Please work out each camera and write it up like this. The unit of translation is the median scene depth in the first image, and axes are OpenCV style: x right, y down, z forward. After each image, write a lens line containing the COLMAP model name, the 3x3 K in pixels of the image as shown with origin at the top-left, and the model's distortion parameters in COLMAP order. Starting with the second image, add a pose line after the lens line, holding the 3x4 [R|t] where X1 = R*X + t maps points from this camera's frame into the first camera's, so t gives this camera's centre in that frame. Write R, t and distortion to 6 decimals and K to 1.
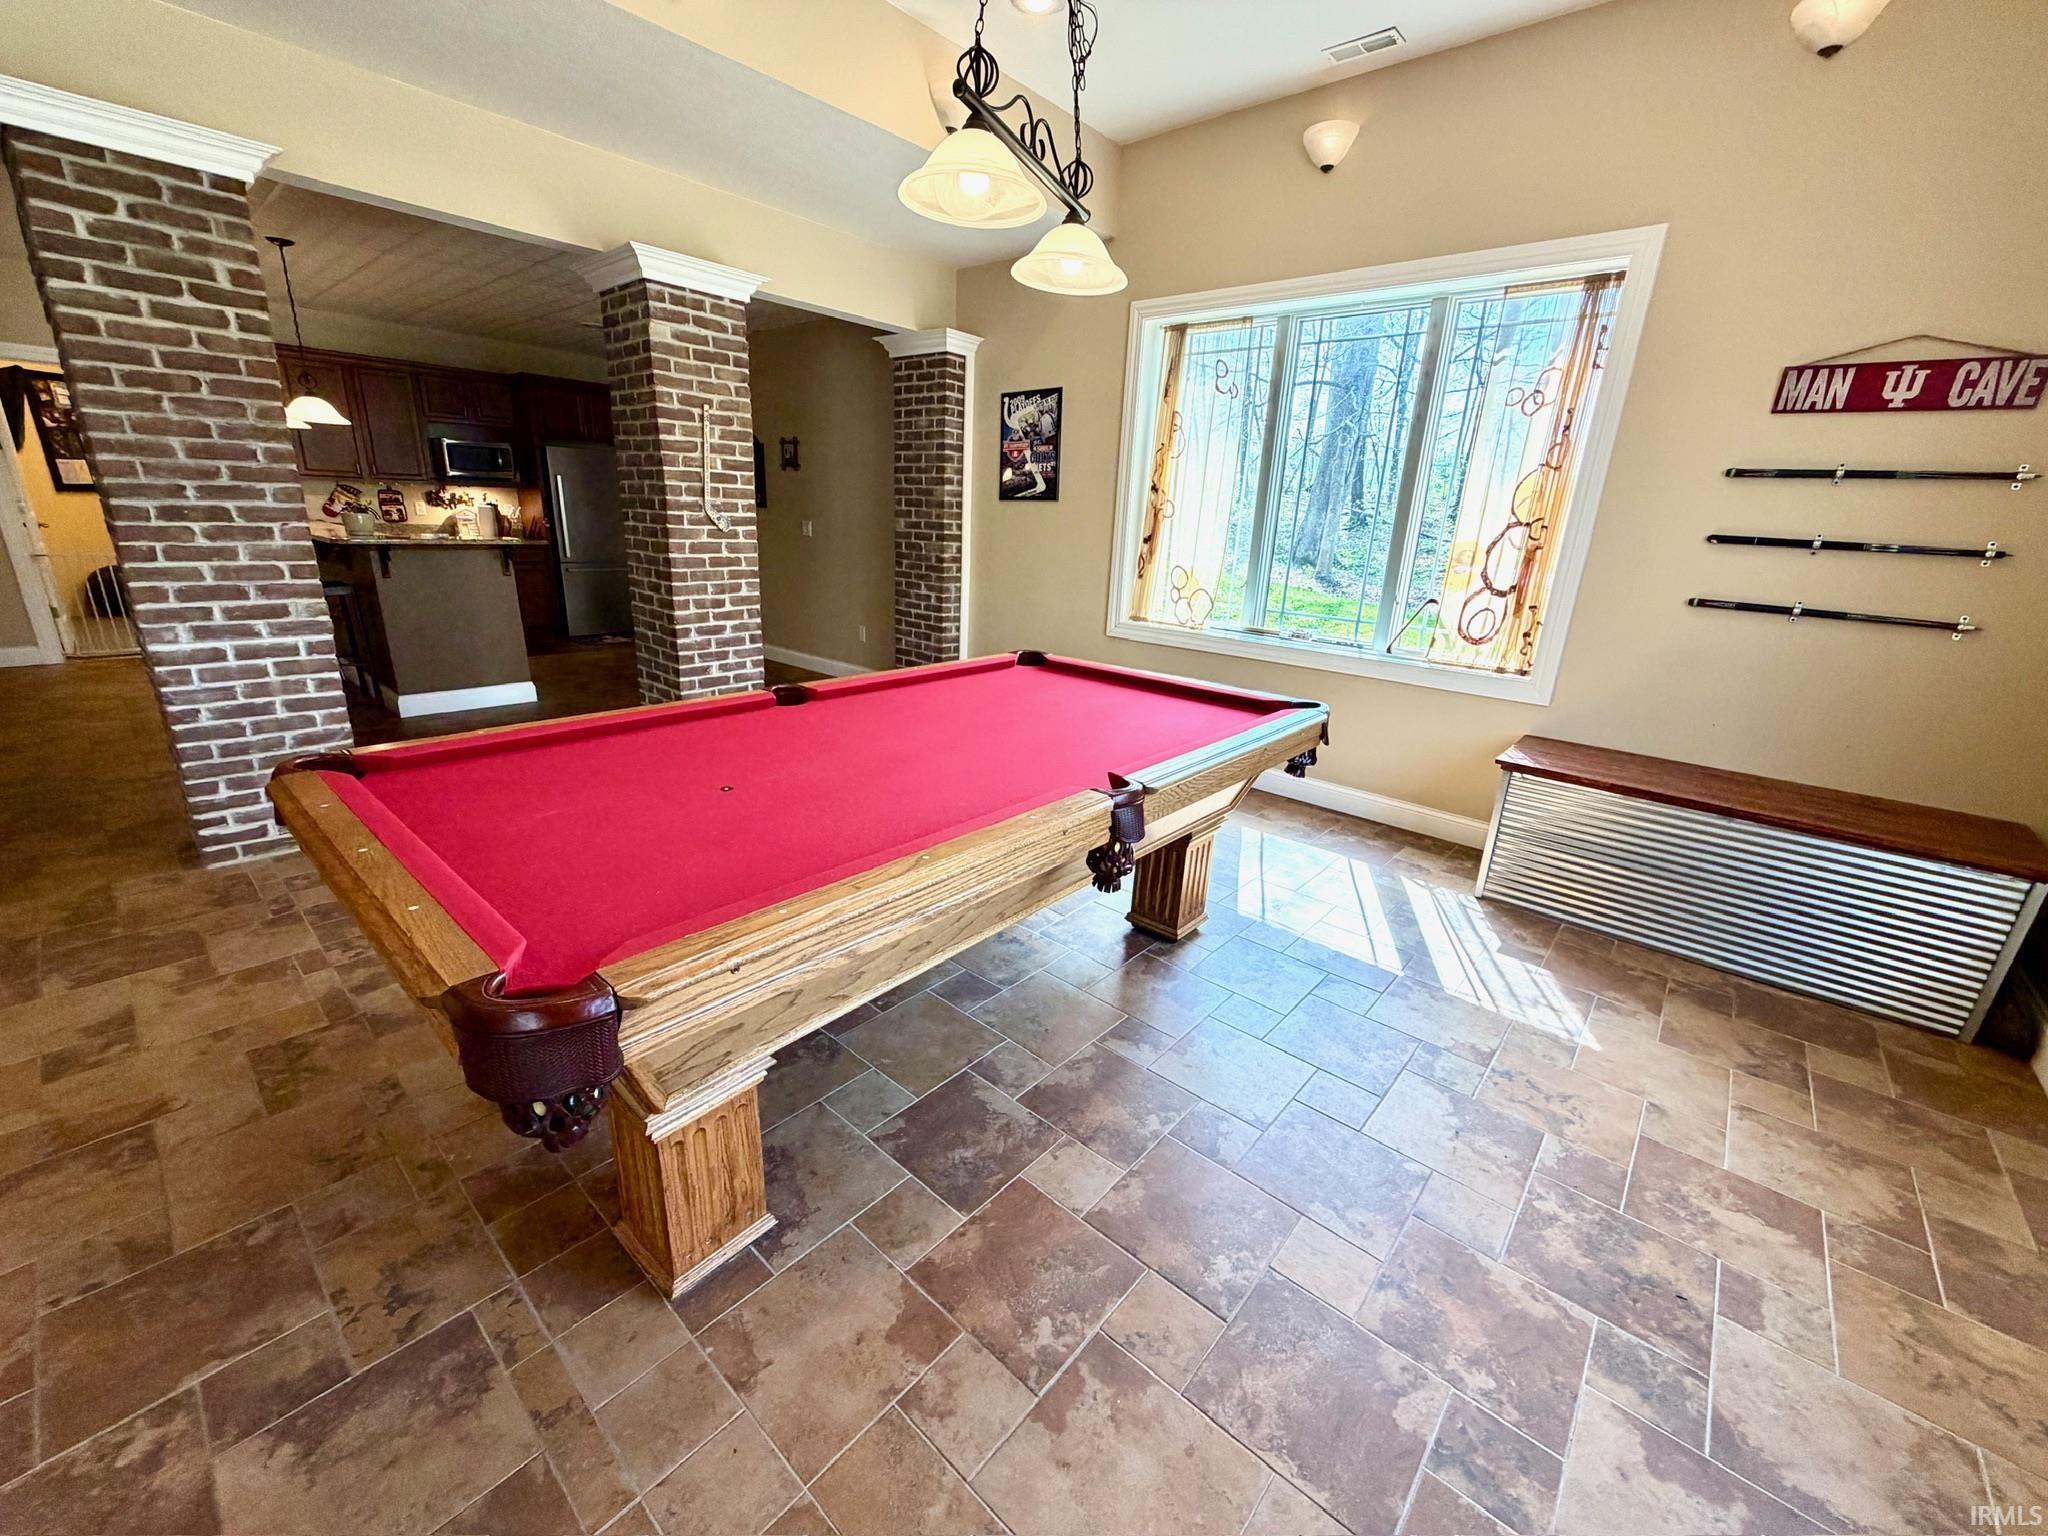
lens RADIAL K [[814.7, 0, 1027.3], [0, 814.7, 767.9], [0, 0, 1]] dist [0.002629, -0.001193]
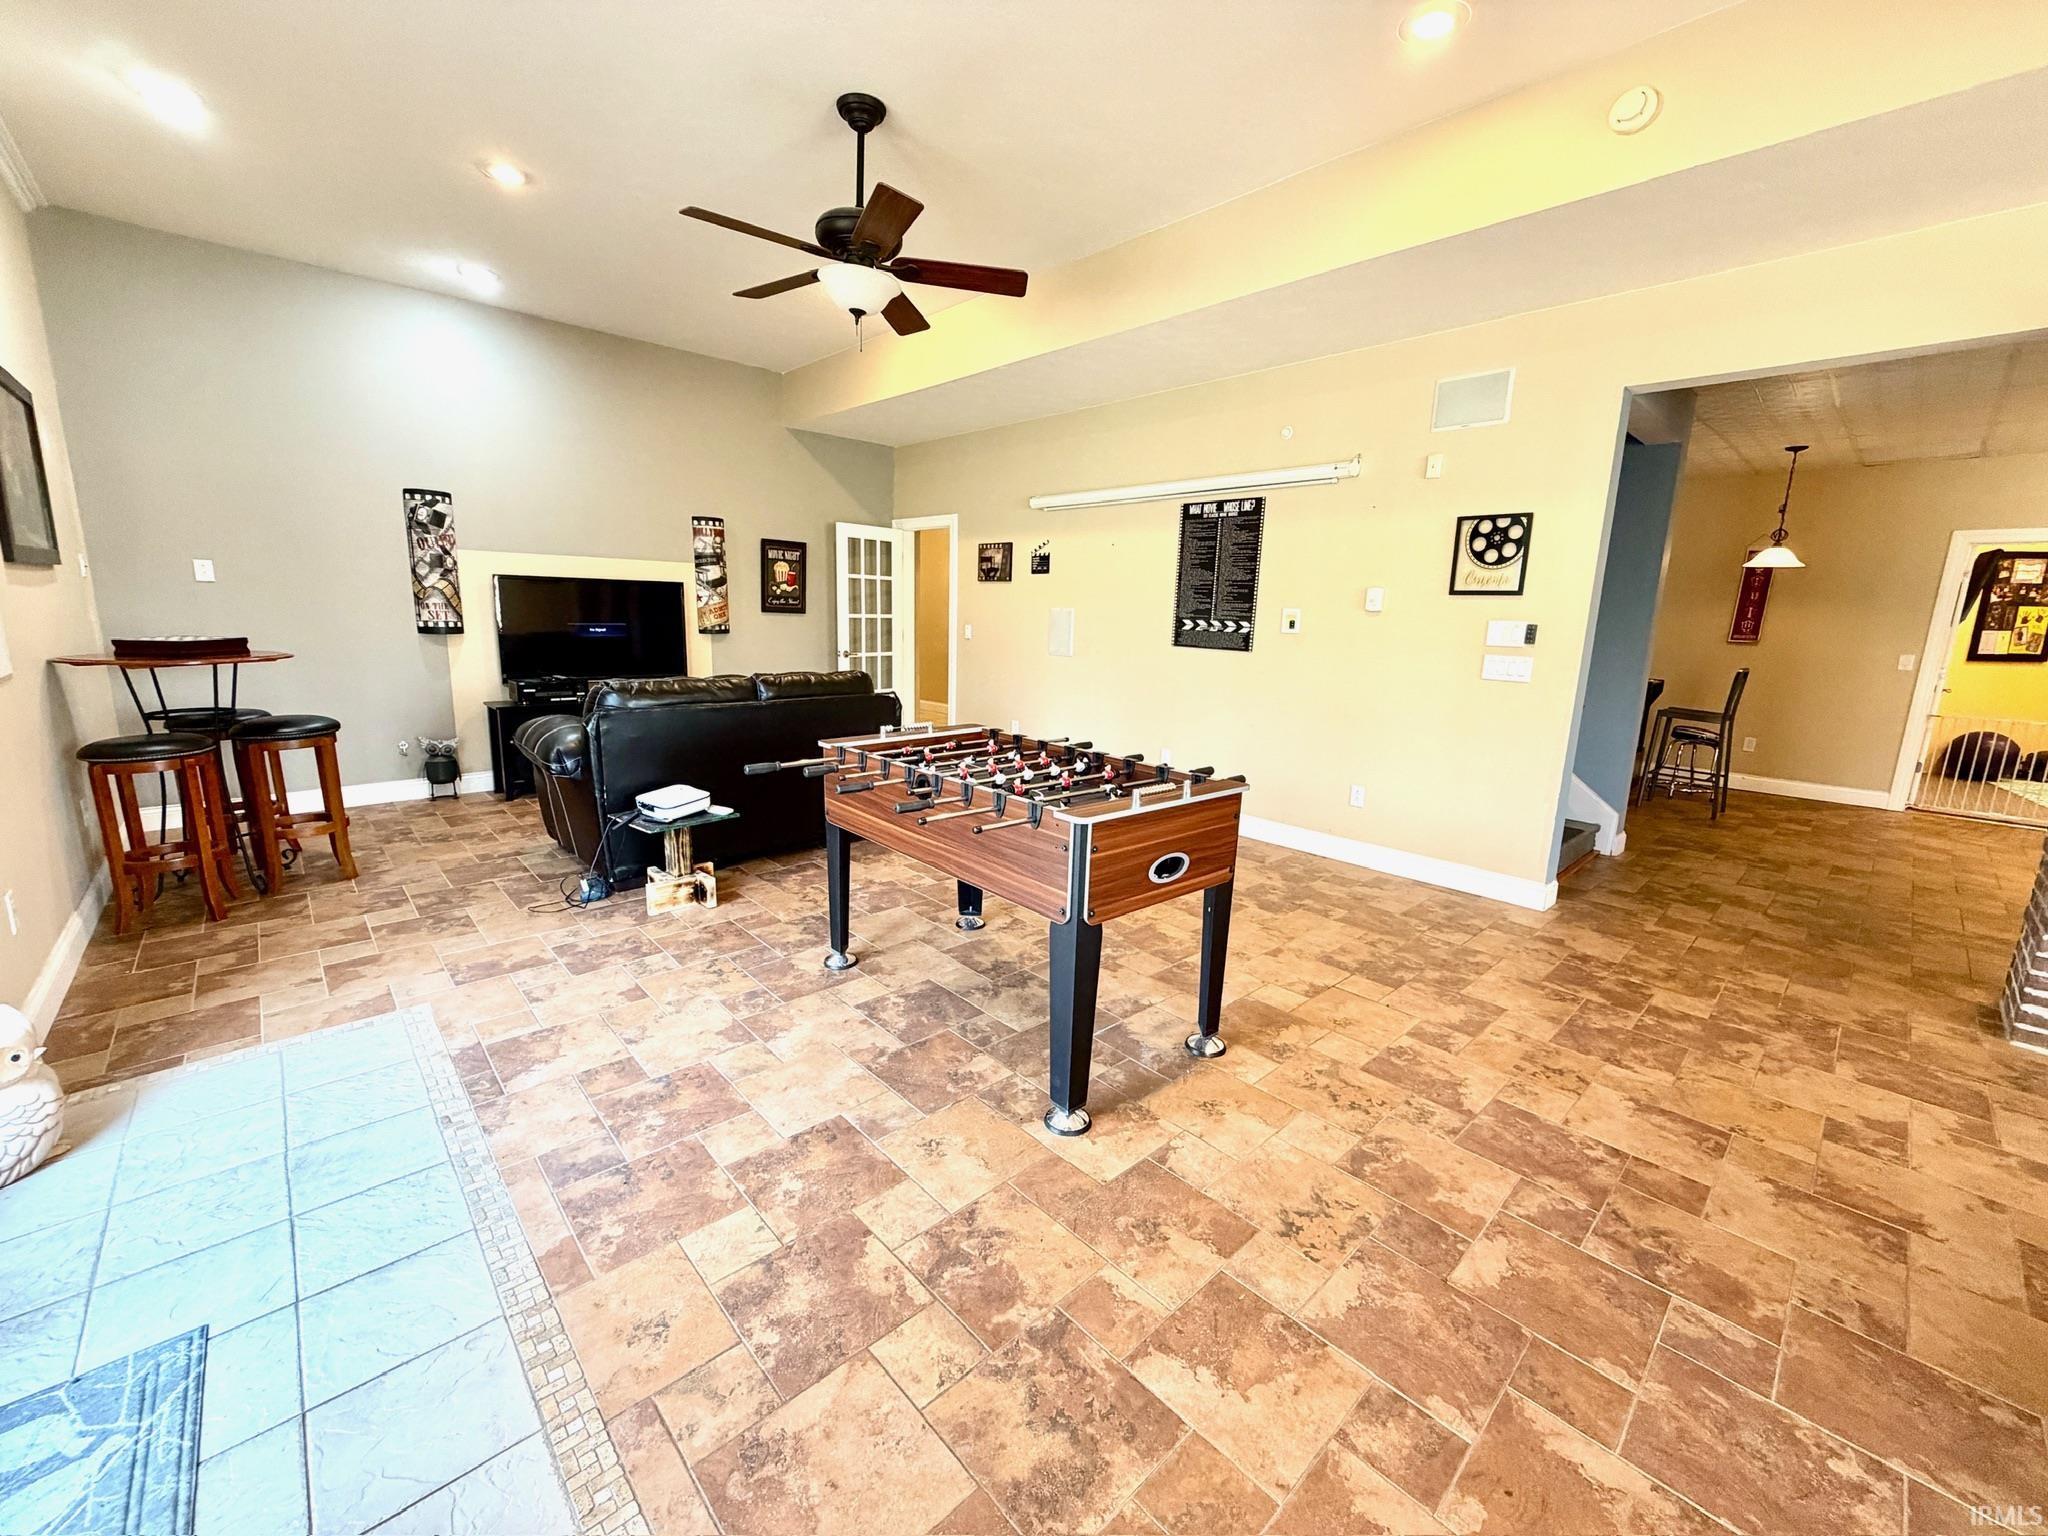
lens RADIAL K [[814.7, 0, 1025.2], [0, 814.7, 772.2], [0, 0, 1]] dist [0.002629, -0.001193]
pose [[-0.104683, 0.154643, -0.982409, -0.004878], [-0.337568, 0.923663, 0.181366, 0.066146], [0.935462, 0.350616, -0.044489, -0.196553]]
